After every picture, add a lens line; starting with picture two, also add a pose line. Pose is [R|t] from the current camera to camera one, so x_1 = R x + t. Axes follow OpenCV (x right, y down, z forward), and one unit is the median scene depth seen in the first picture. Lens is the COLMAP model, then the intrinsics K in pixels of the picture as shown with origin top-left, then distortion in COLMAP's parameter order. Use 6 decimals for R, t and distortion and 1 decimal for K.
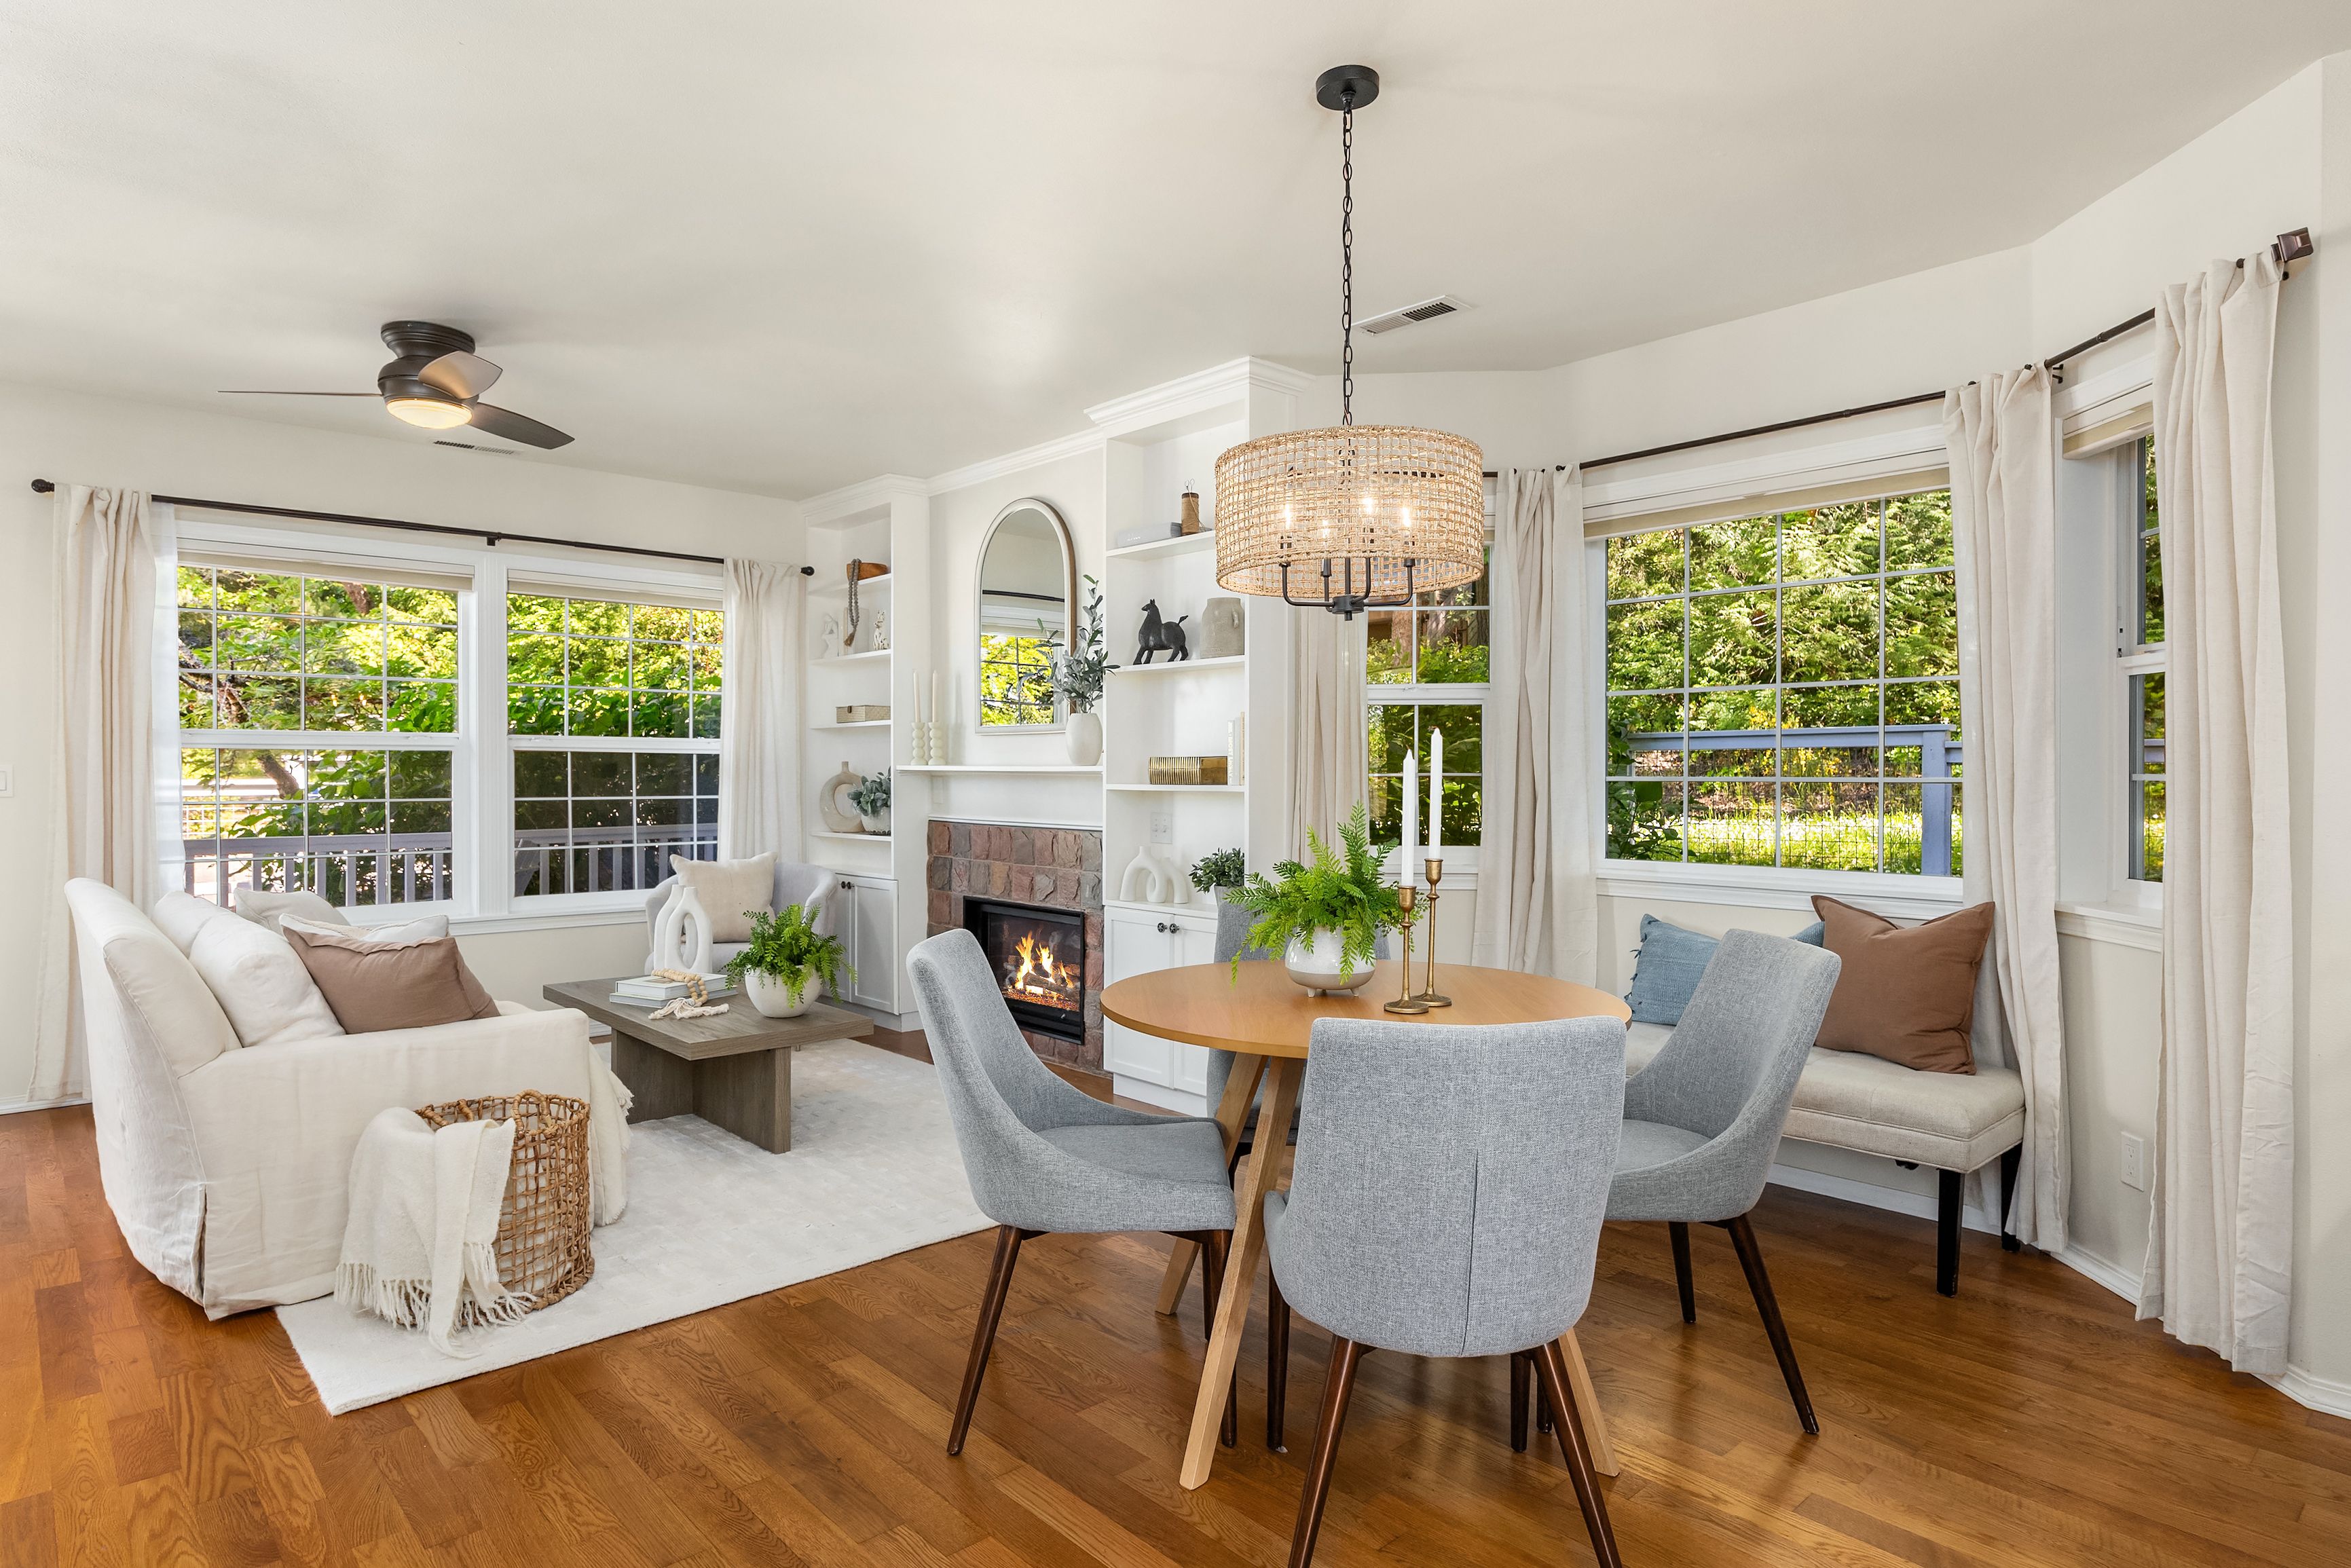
lens RADIAL K [[1340.2, 0, 1088.2], [0, 1340.2, 779.1], [0, 0, 1]] dist [0.009864, -0.003412]
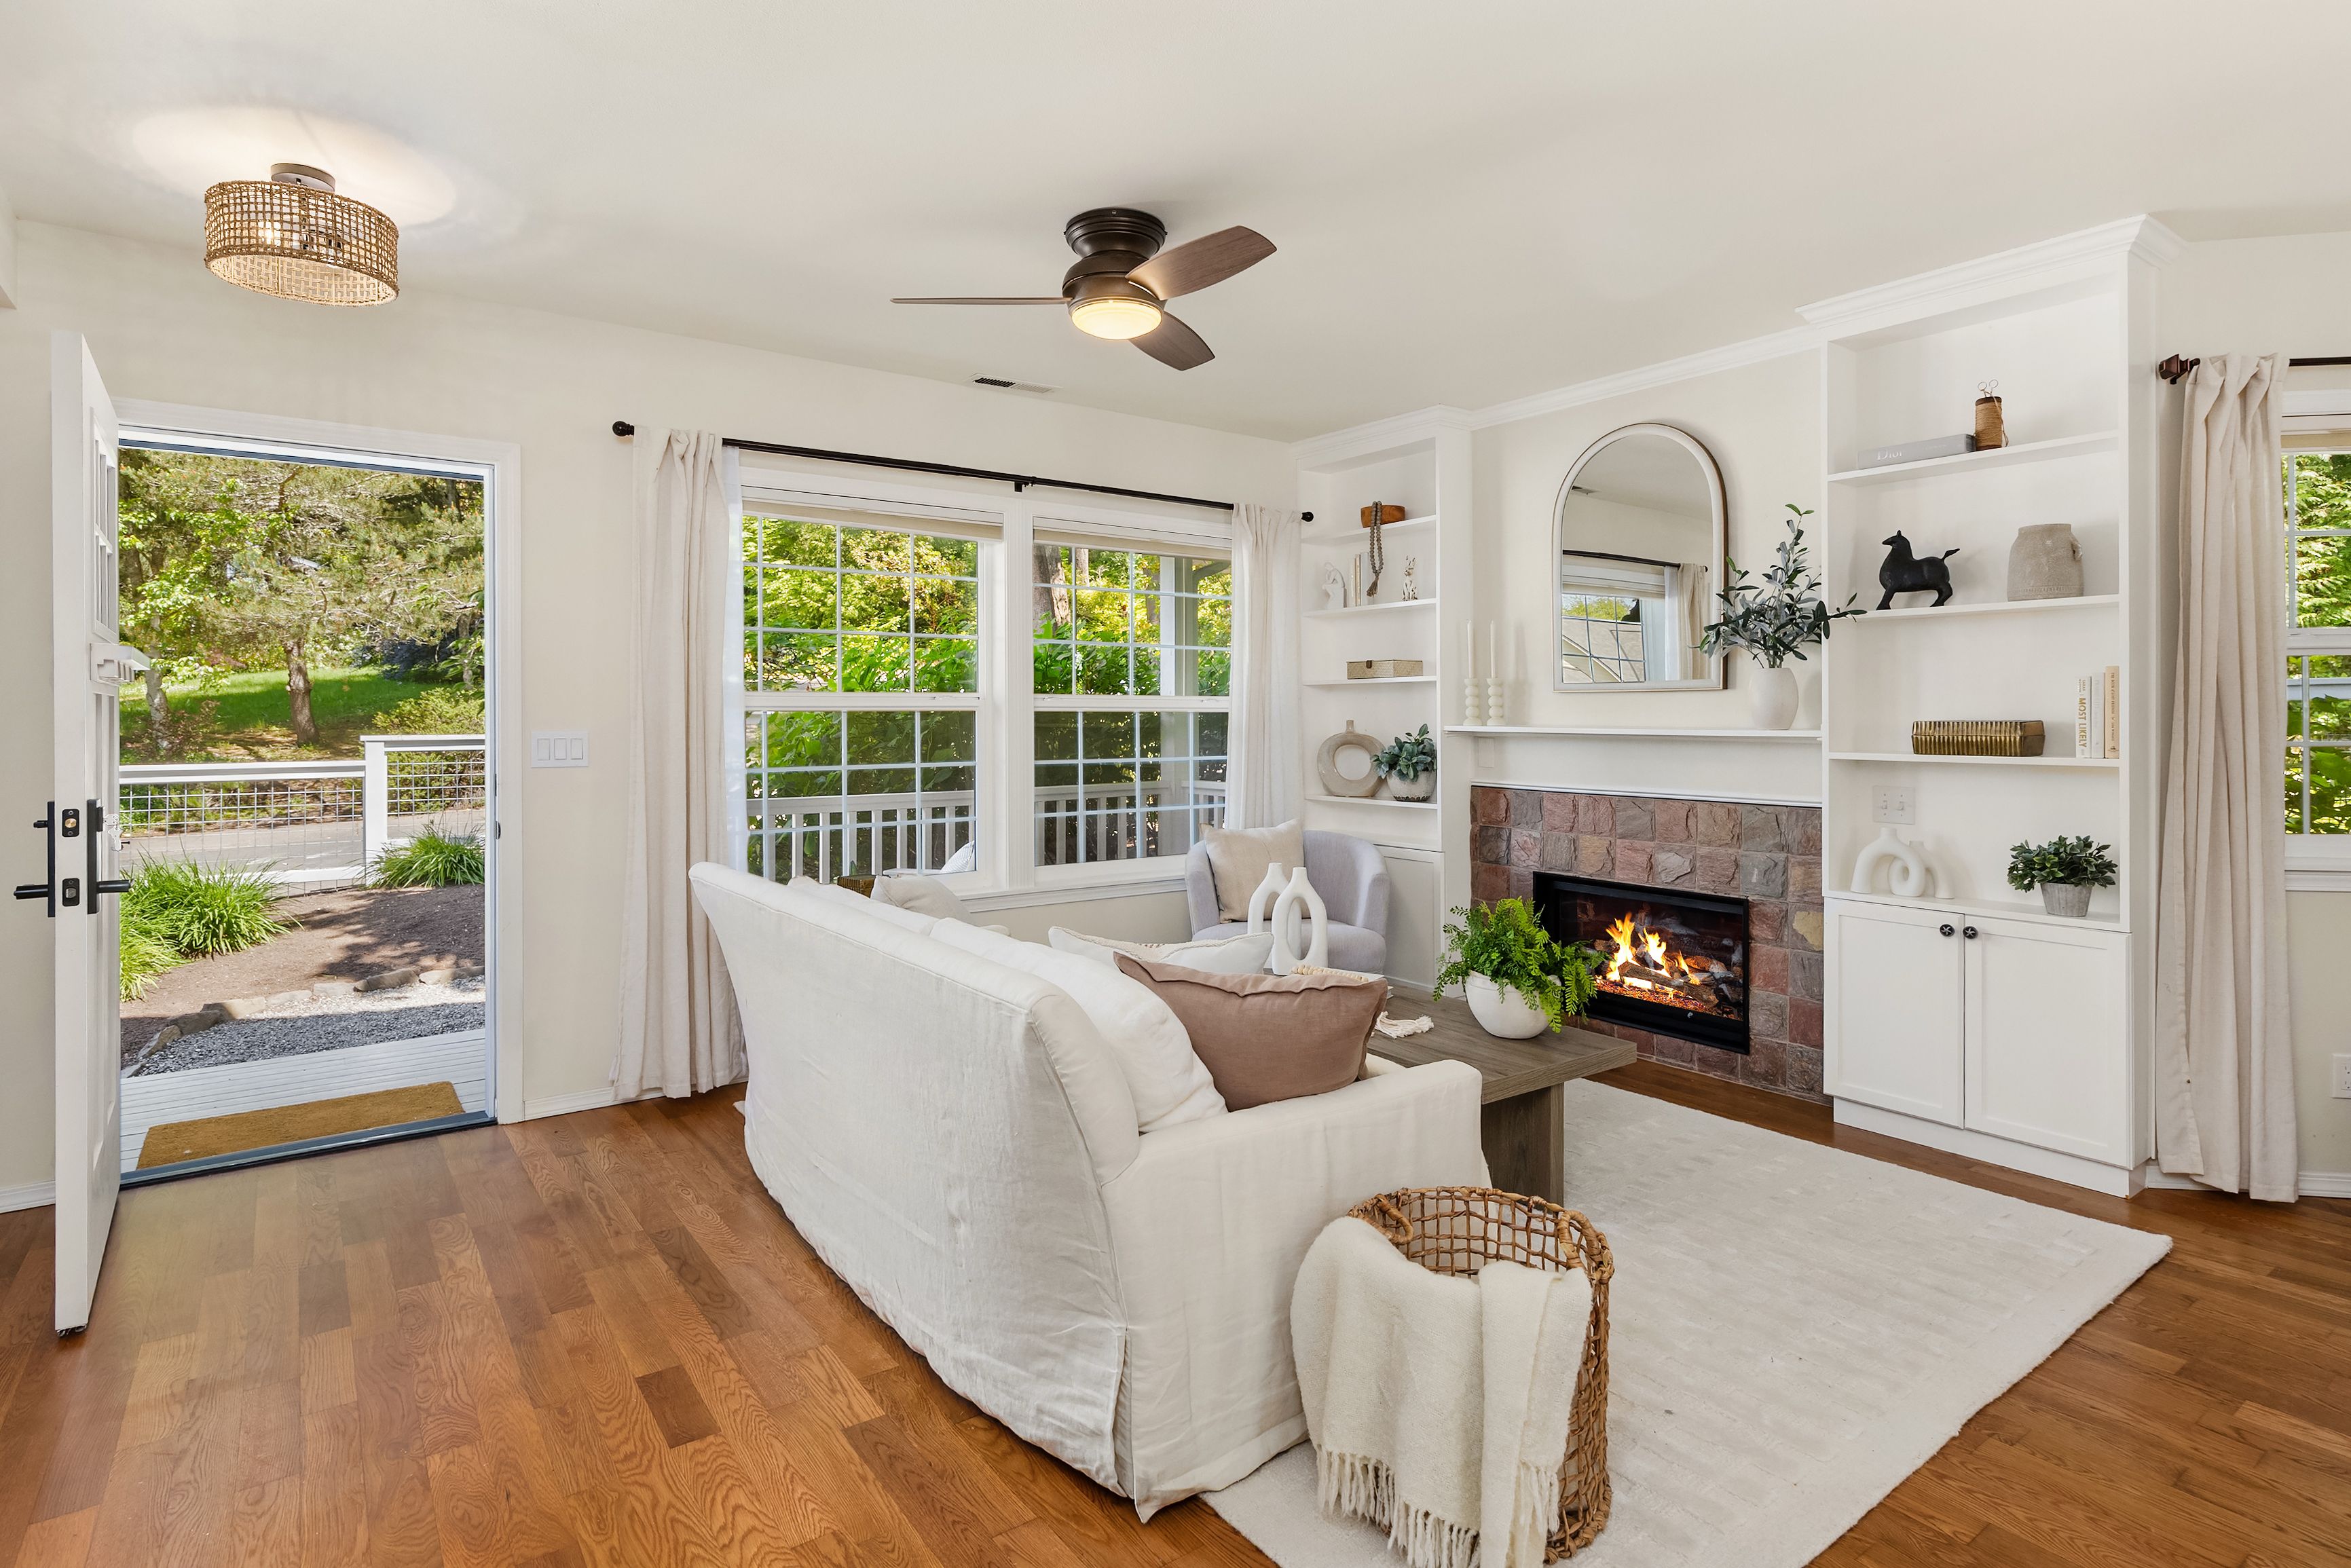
lens RADIAL K [[1204.9, 0, 1119.1], [0, 1204.9, 715.6], [0, 0, 1]] dist [0.013070, -0.002026]
pose [[0.995470, -0.002764, -0.095038, -0.308096], [0.002187, 0.999979, -0.006171, -0.013597], [0.095053, 0.005935, 0.995454, 0.178833]]
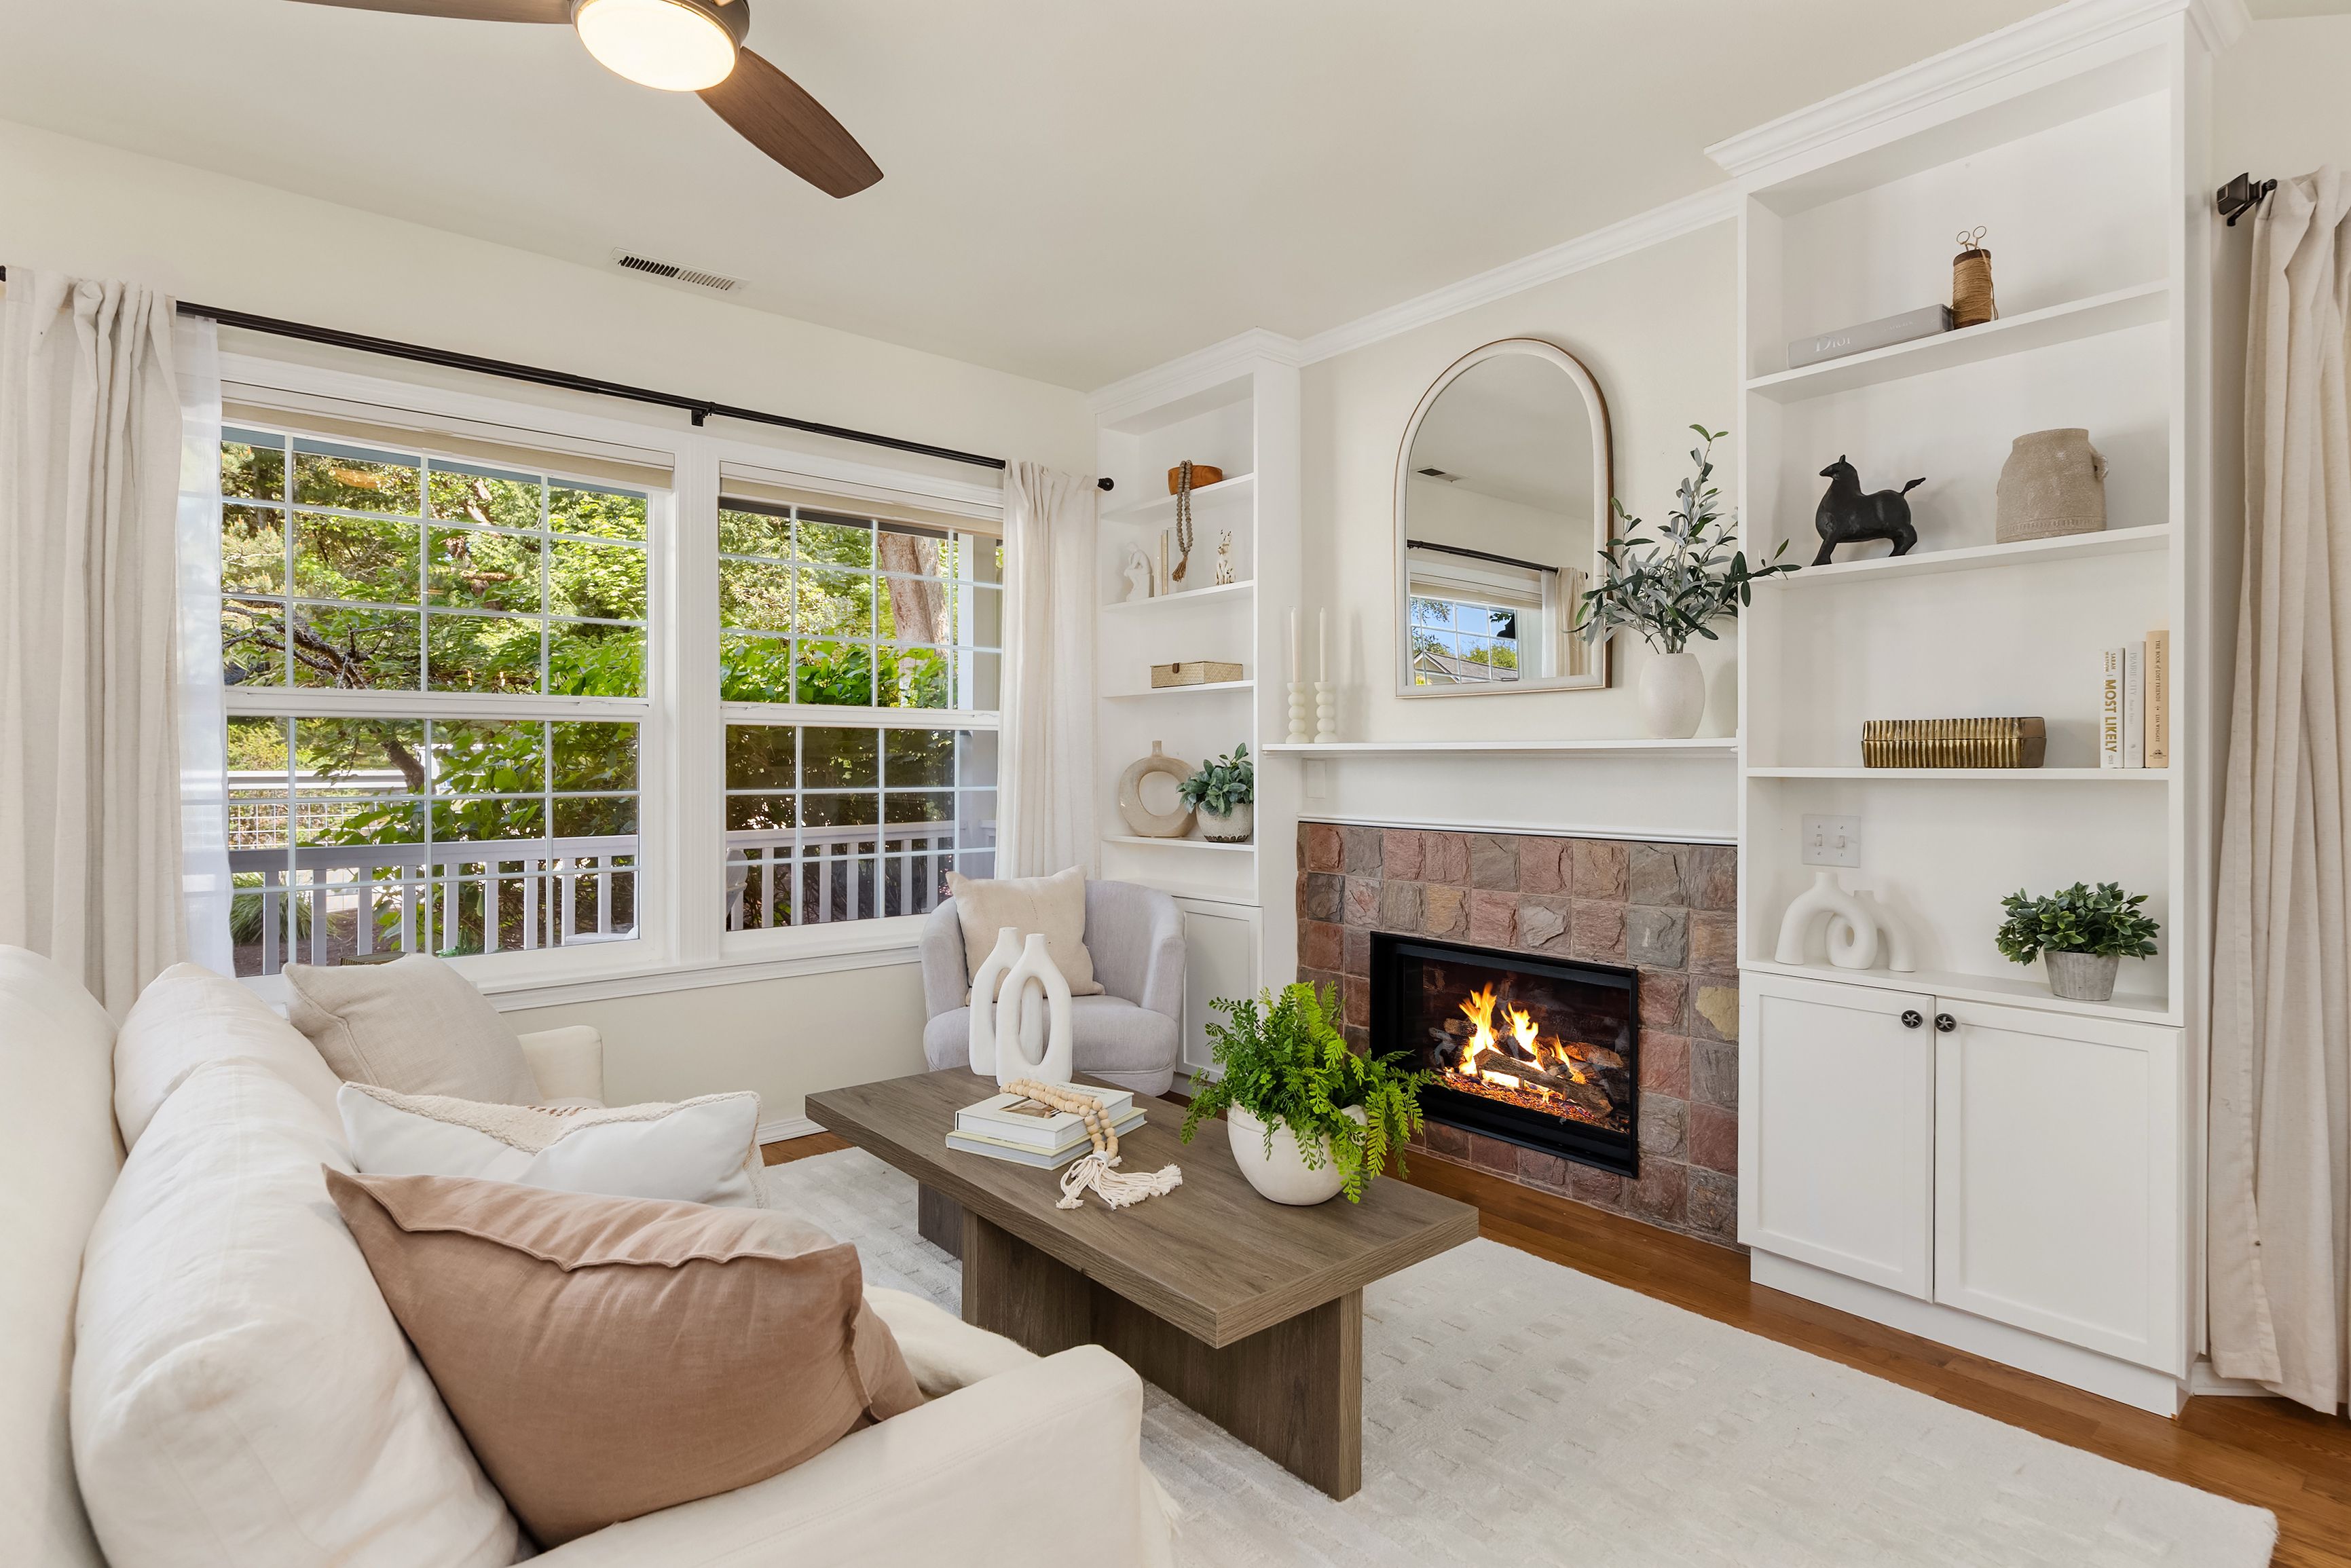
lens RADIAL K [[1204.9, 0, 1138.0], [0, 1204.9, 764.2], [0, 0, 1]] dist [0.013070, -0.002026]
pose [[0.999991, -0.000474, -0.004155, -0.223150], [0.000452, 0.999985, -0.005420, 0.003907], [0.004157, 0.005418, 0.999977, 0.395072]]
